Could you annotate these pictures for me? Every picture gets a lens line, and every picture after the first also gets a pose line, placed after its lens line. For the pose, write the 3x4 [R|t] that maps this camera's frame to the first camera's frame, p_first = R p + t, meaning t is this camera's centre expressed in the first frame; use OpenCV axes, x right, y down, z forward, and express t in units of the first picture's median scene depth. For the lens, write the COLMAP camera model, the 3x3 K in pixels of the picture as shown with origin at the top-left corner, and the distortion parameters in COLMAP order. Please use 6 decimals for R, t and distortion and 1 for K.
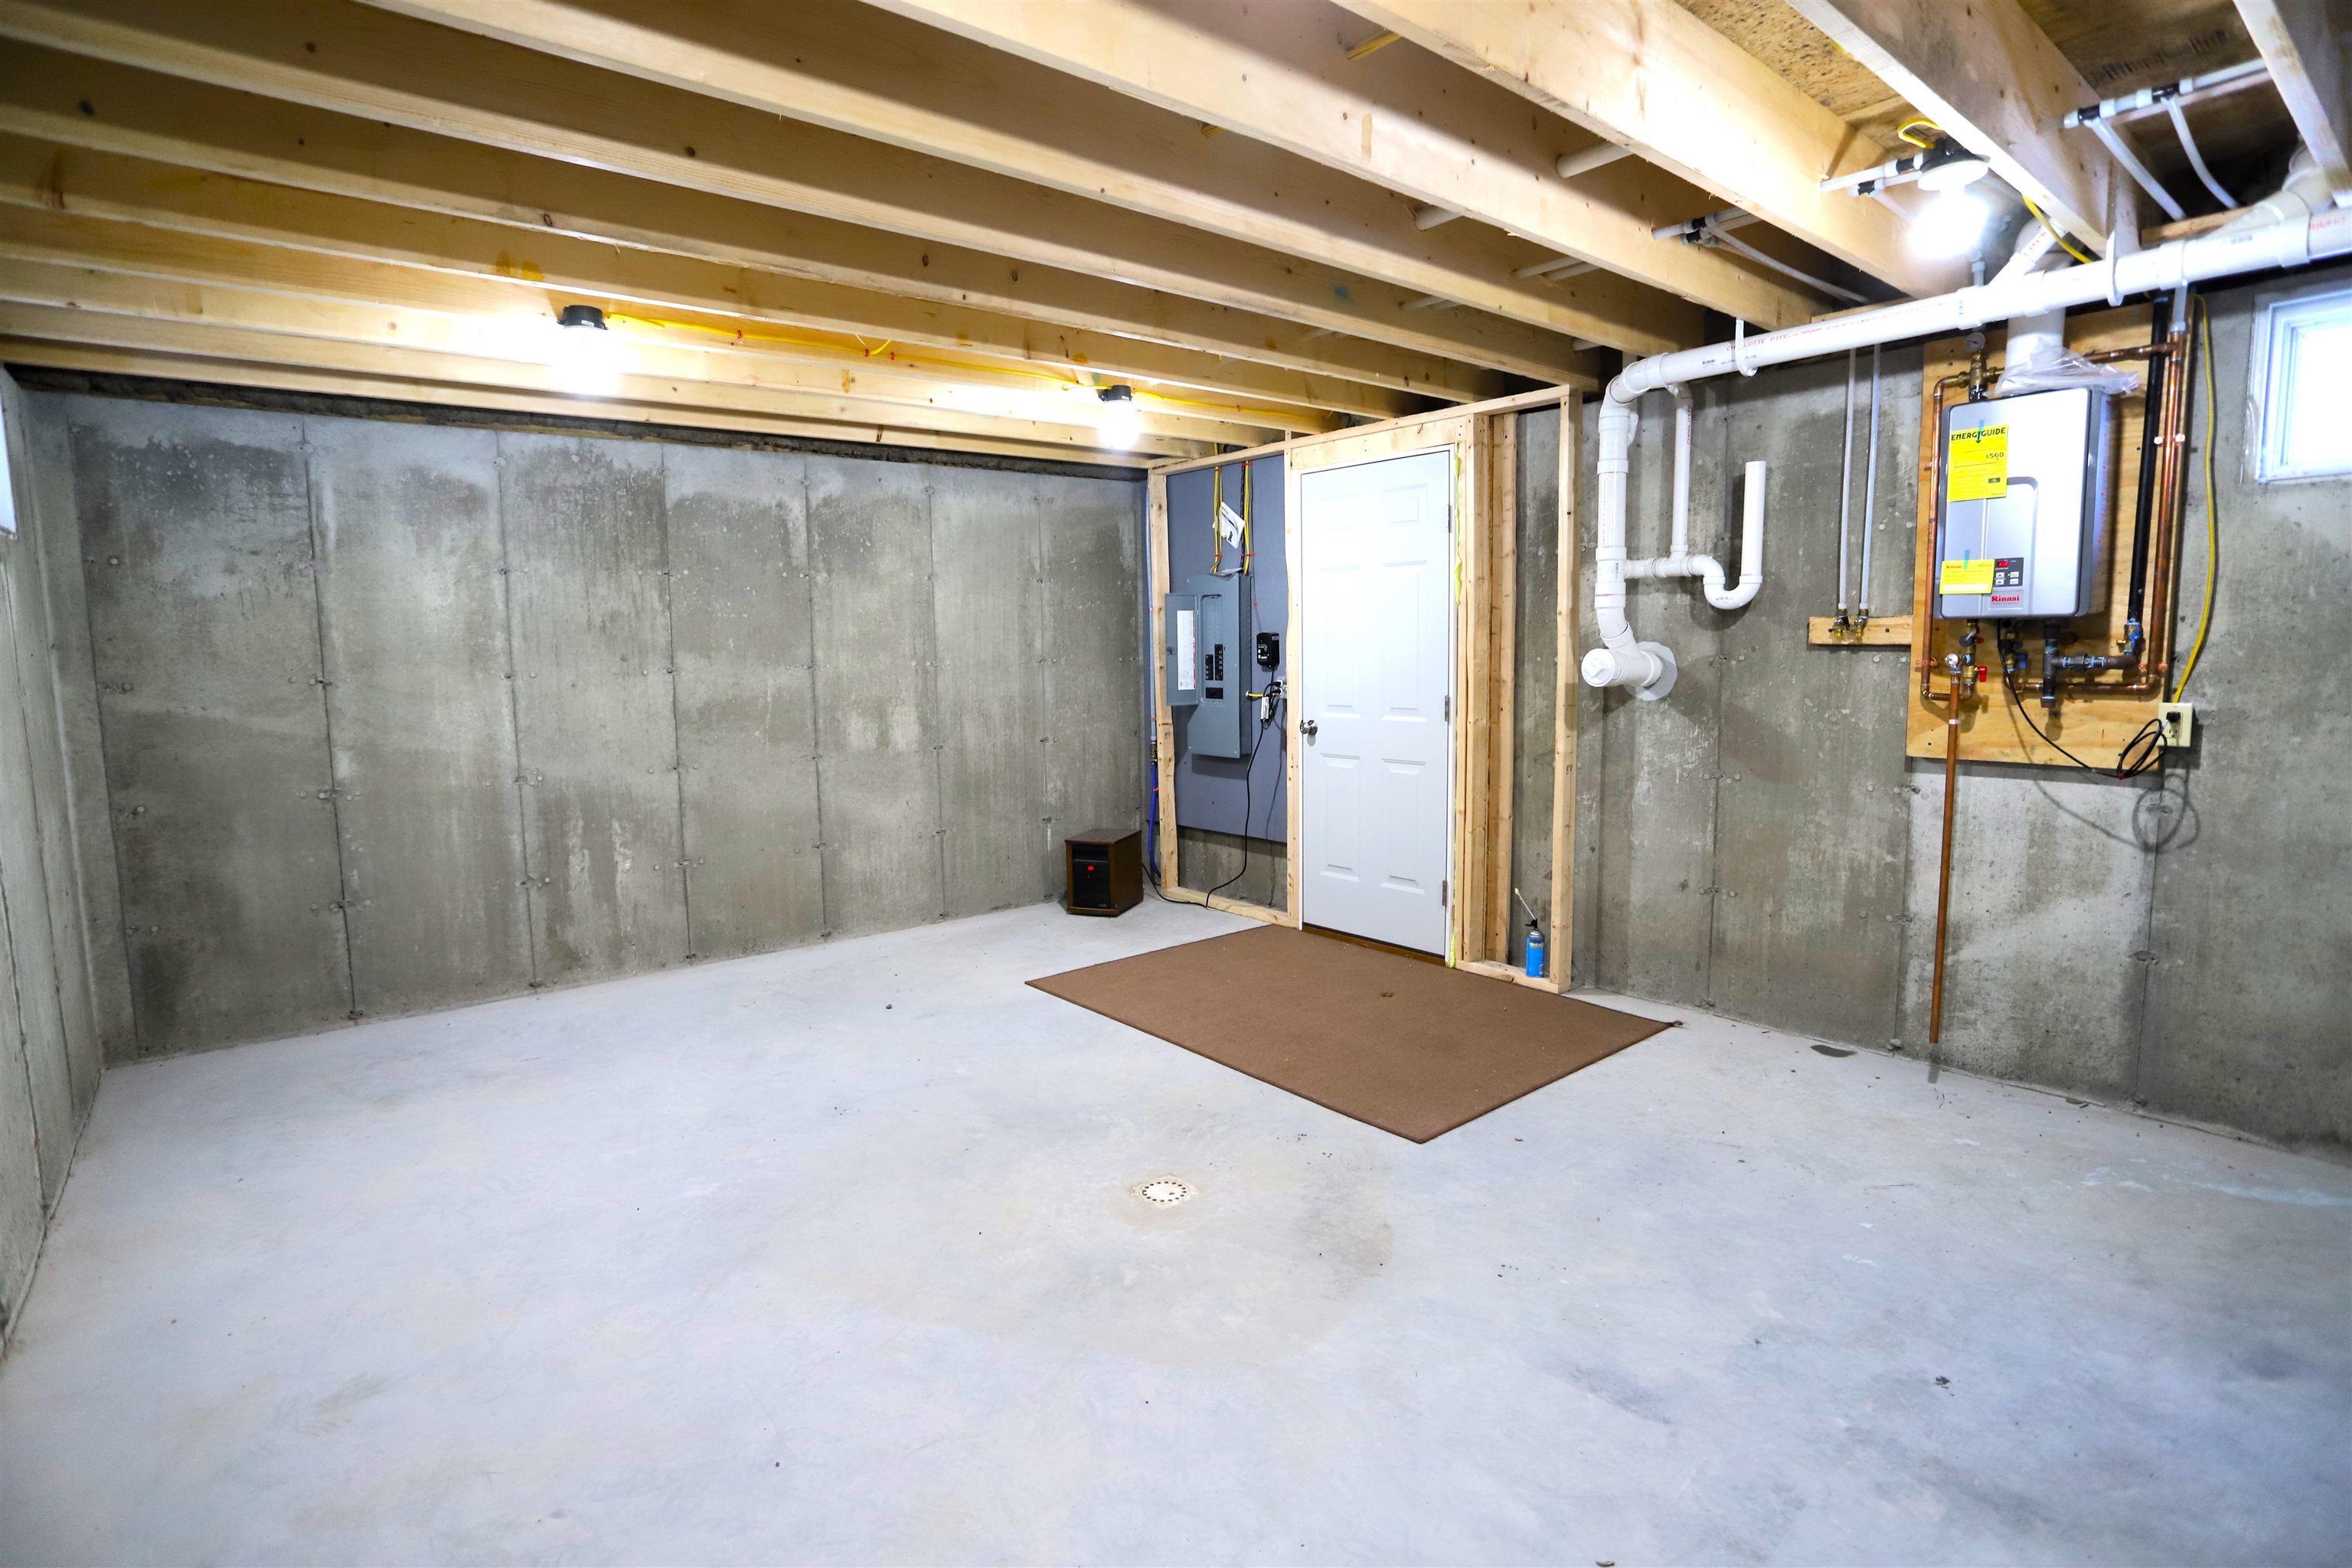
lens RADIAL K [[1151.4, 0, 1165.2], [0, 1151.4, 771.5], [0, 0, 1]] dist [-0.072574, 0.032386]
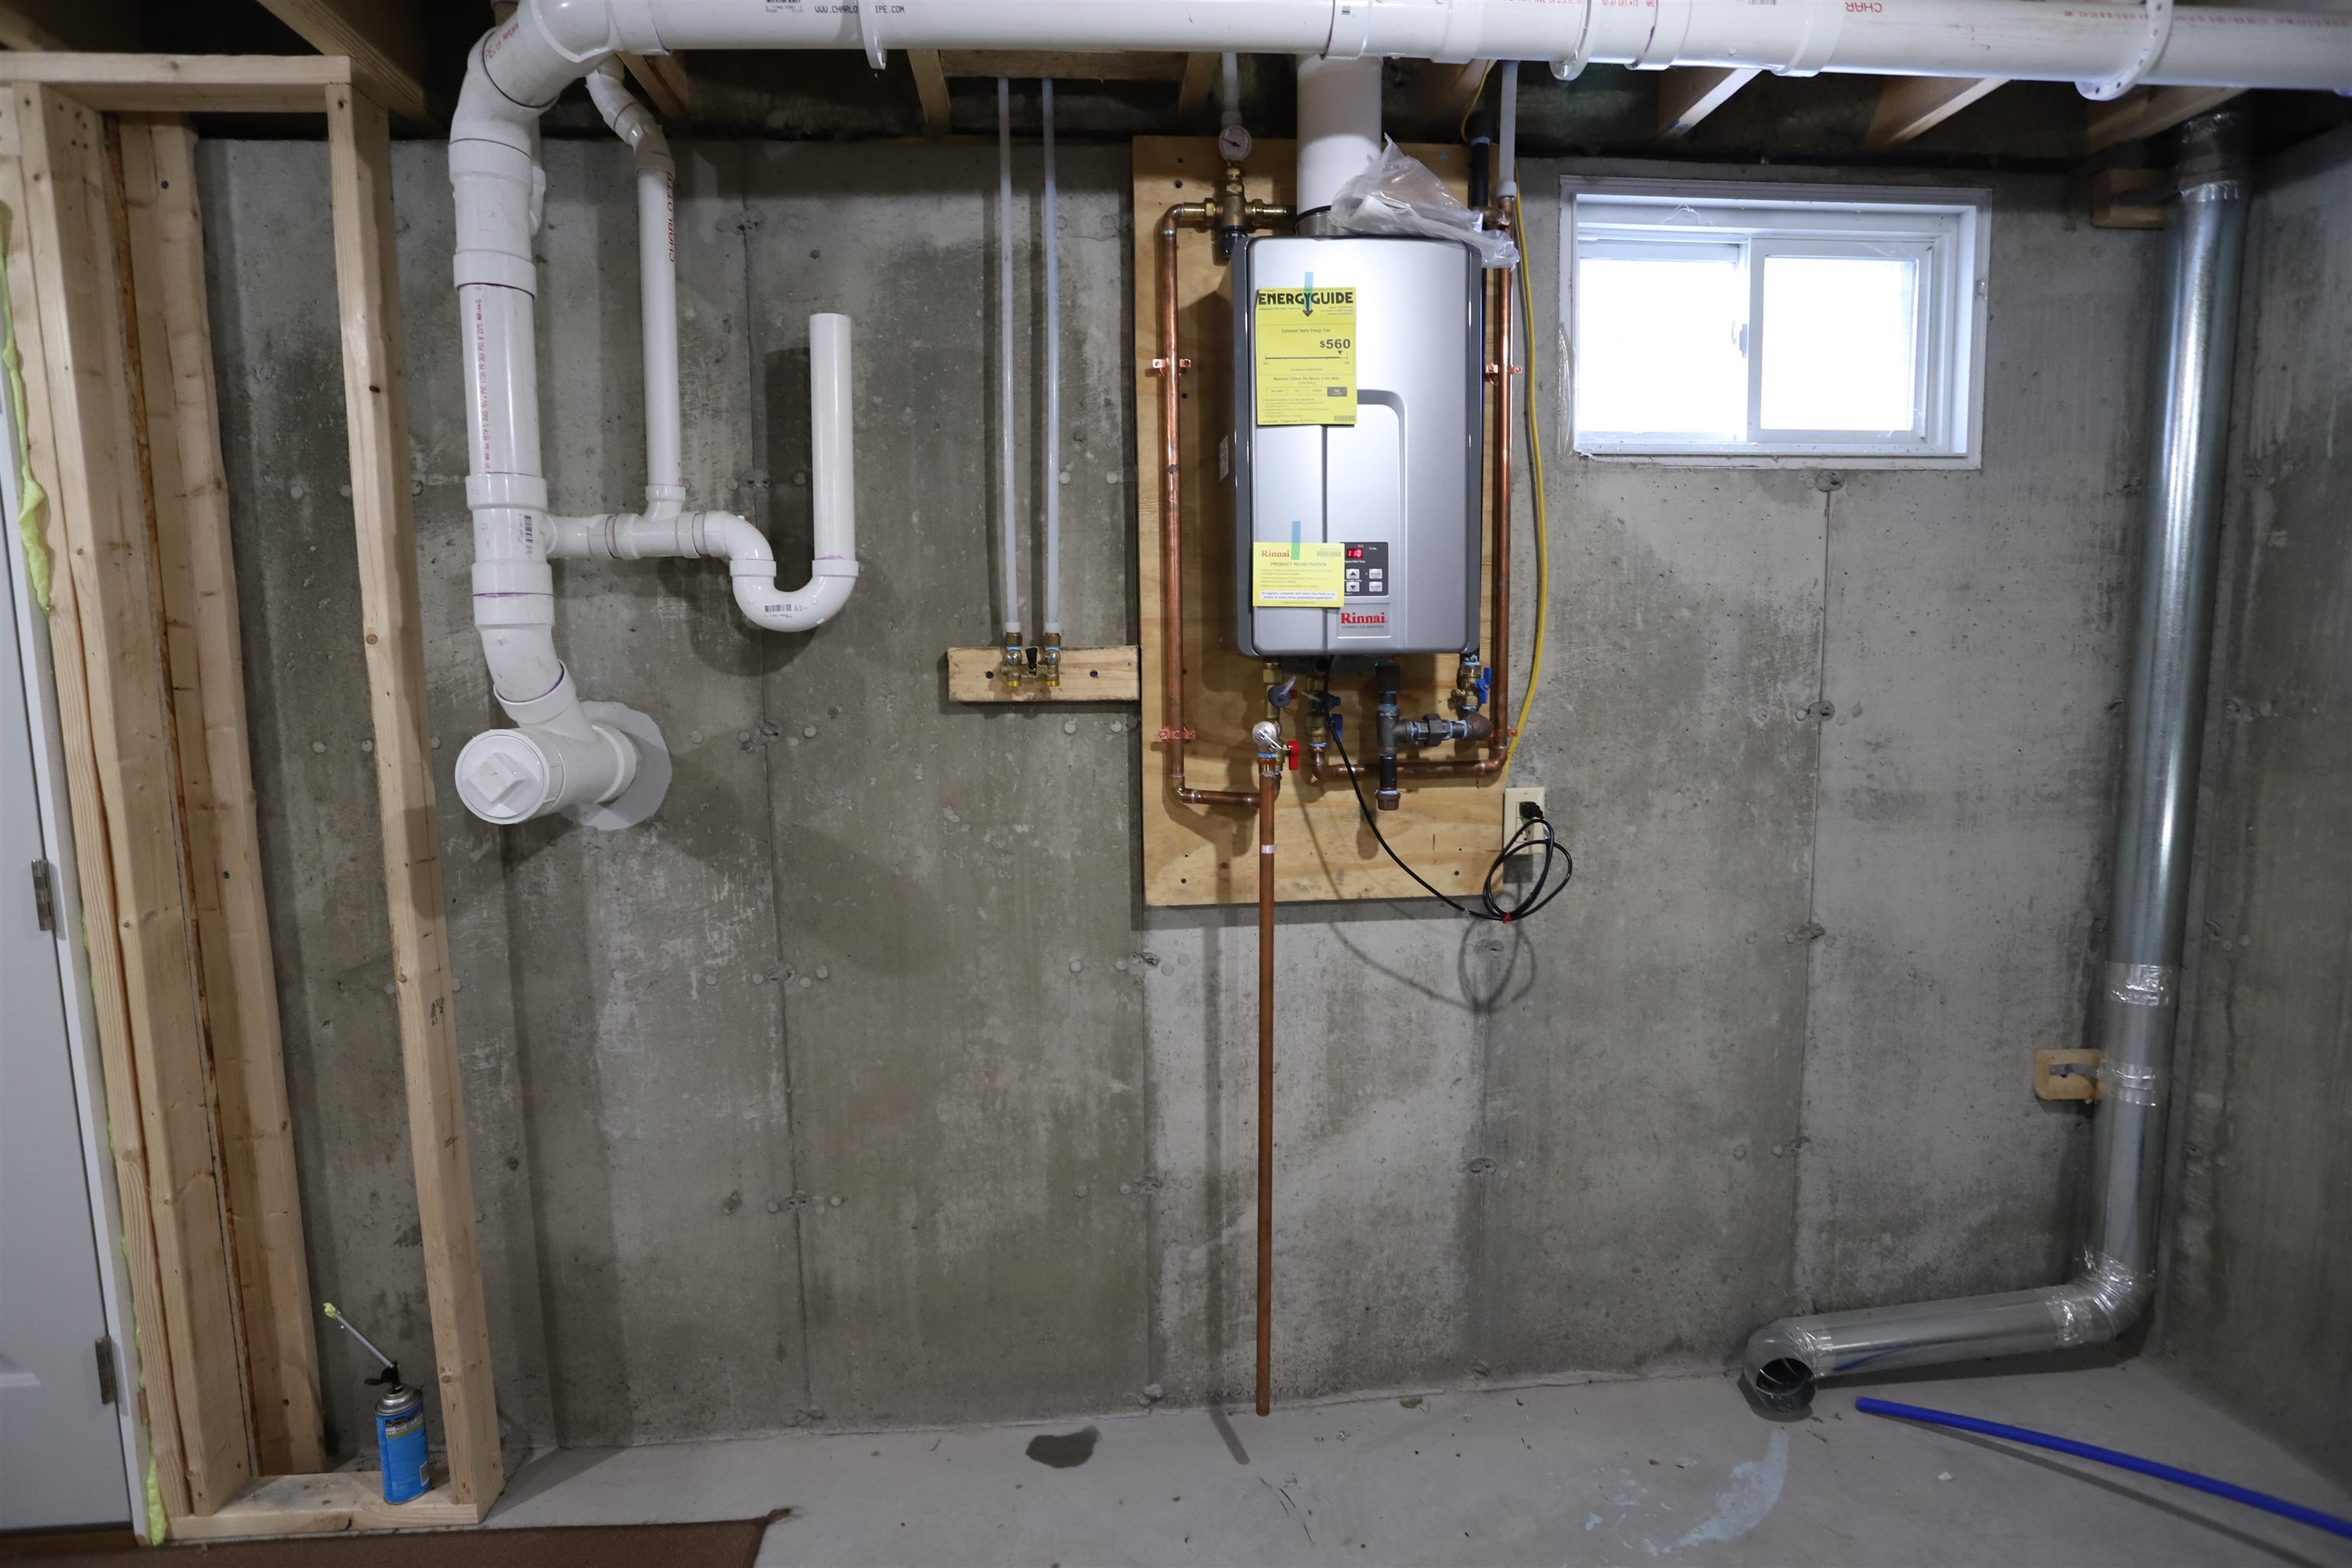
lens RADIAL K [[1151.4, 0, 1165.2], [0, 1151.4, 771.5], [0, 0, 1]] dist [-0.072574, 0.032386]
pose [[0.560379, -0.082844, 0.824083, 0.200345], [0.096772, 0.994719, 0.034193, -0.090323], [-0.822563, 0.060587, 0.565437, 0.632196]]
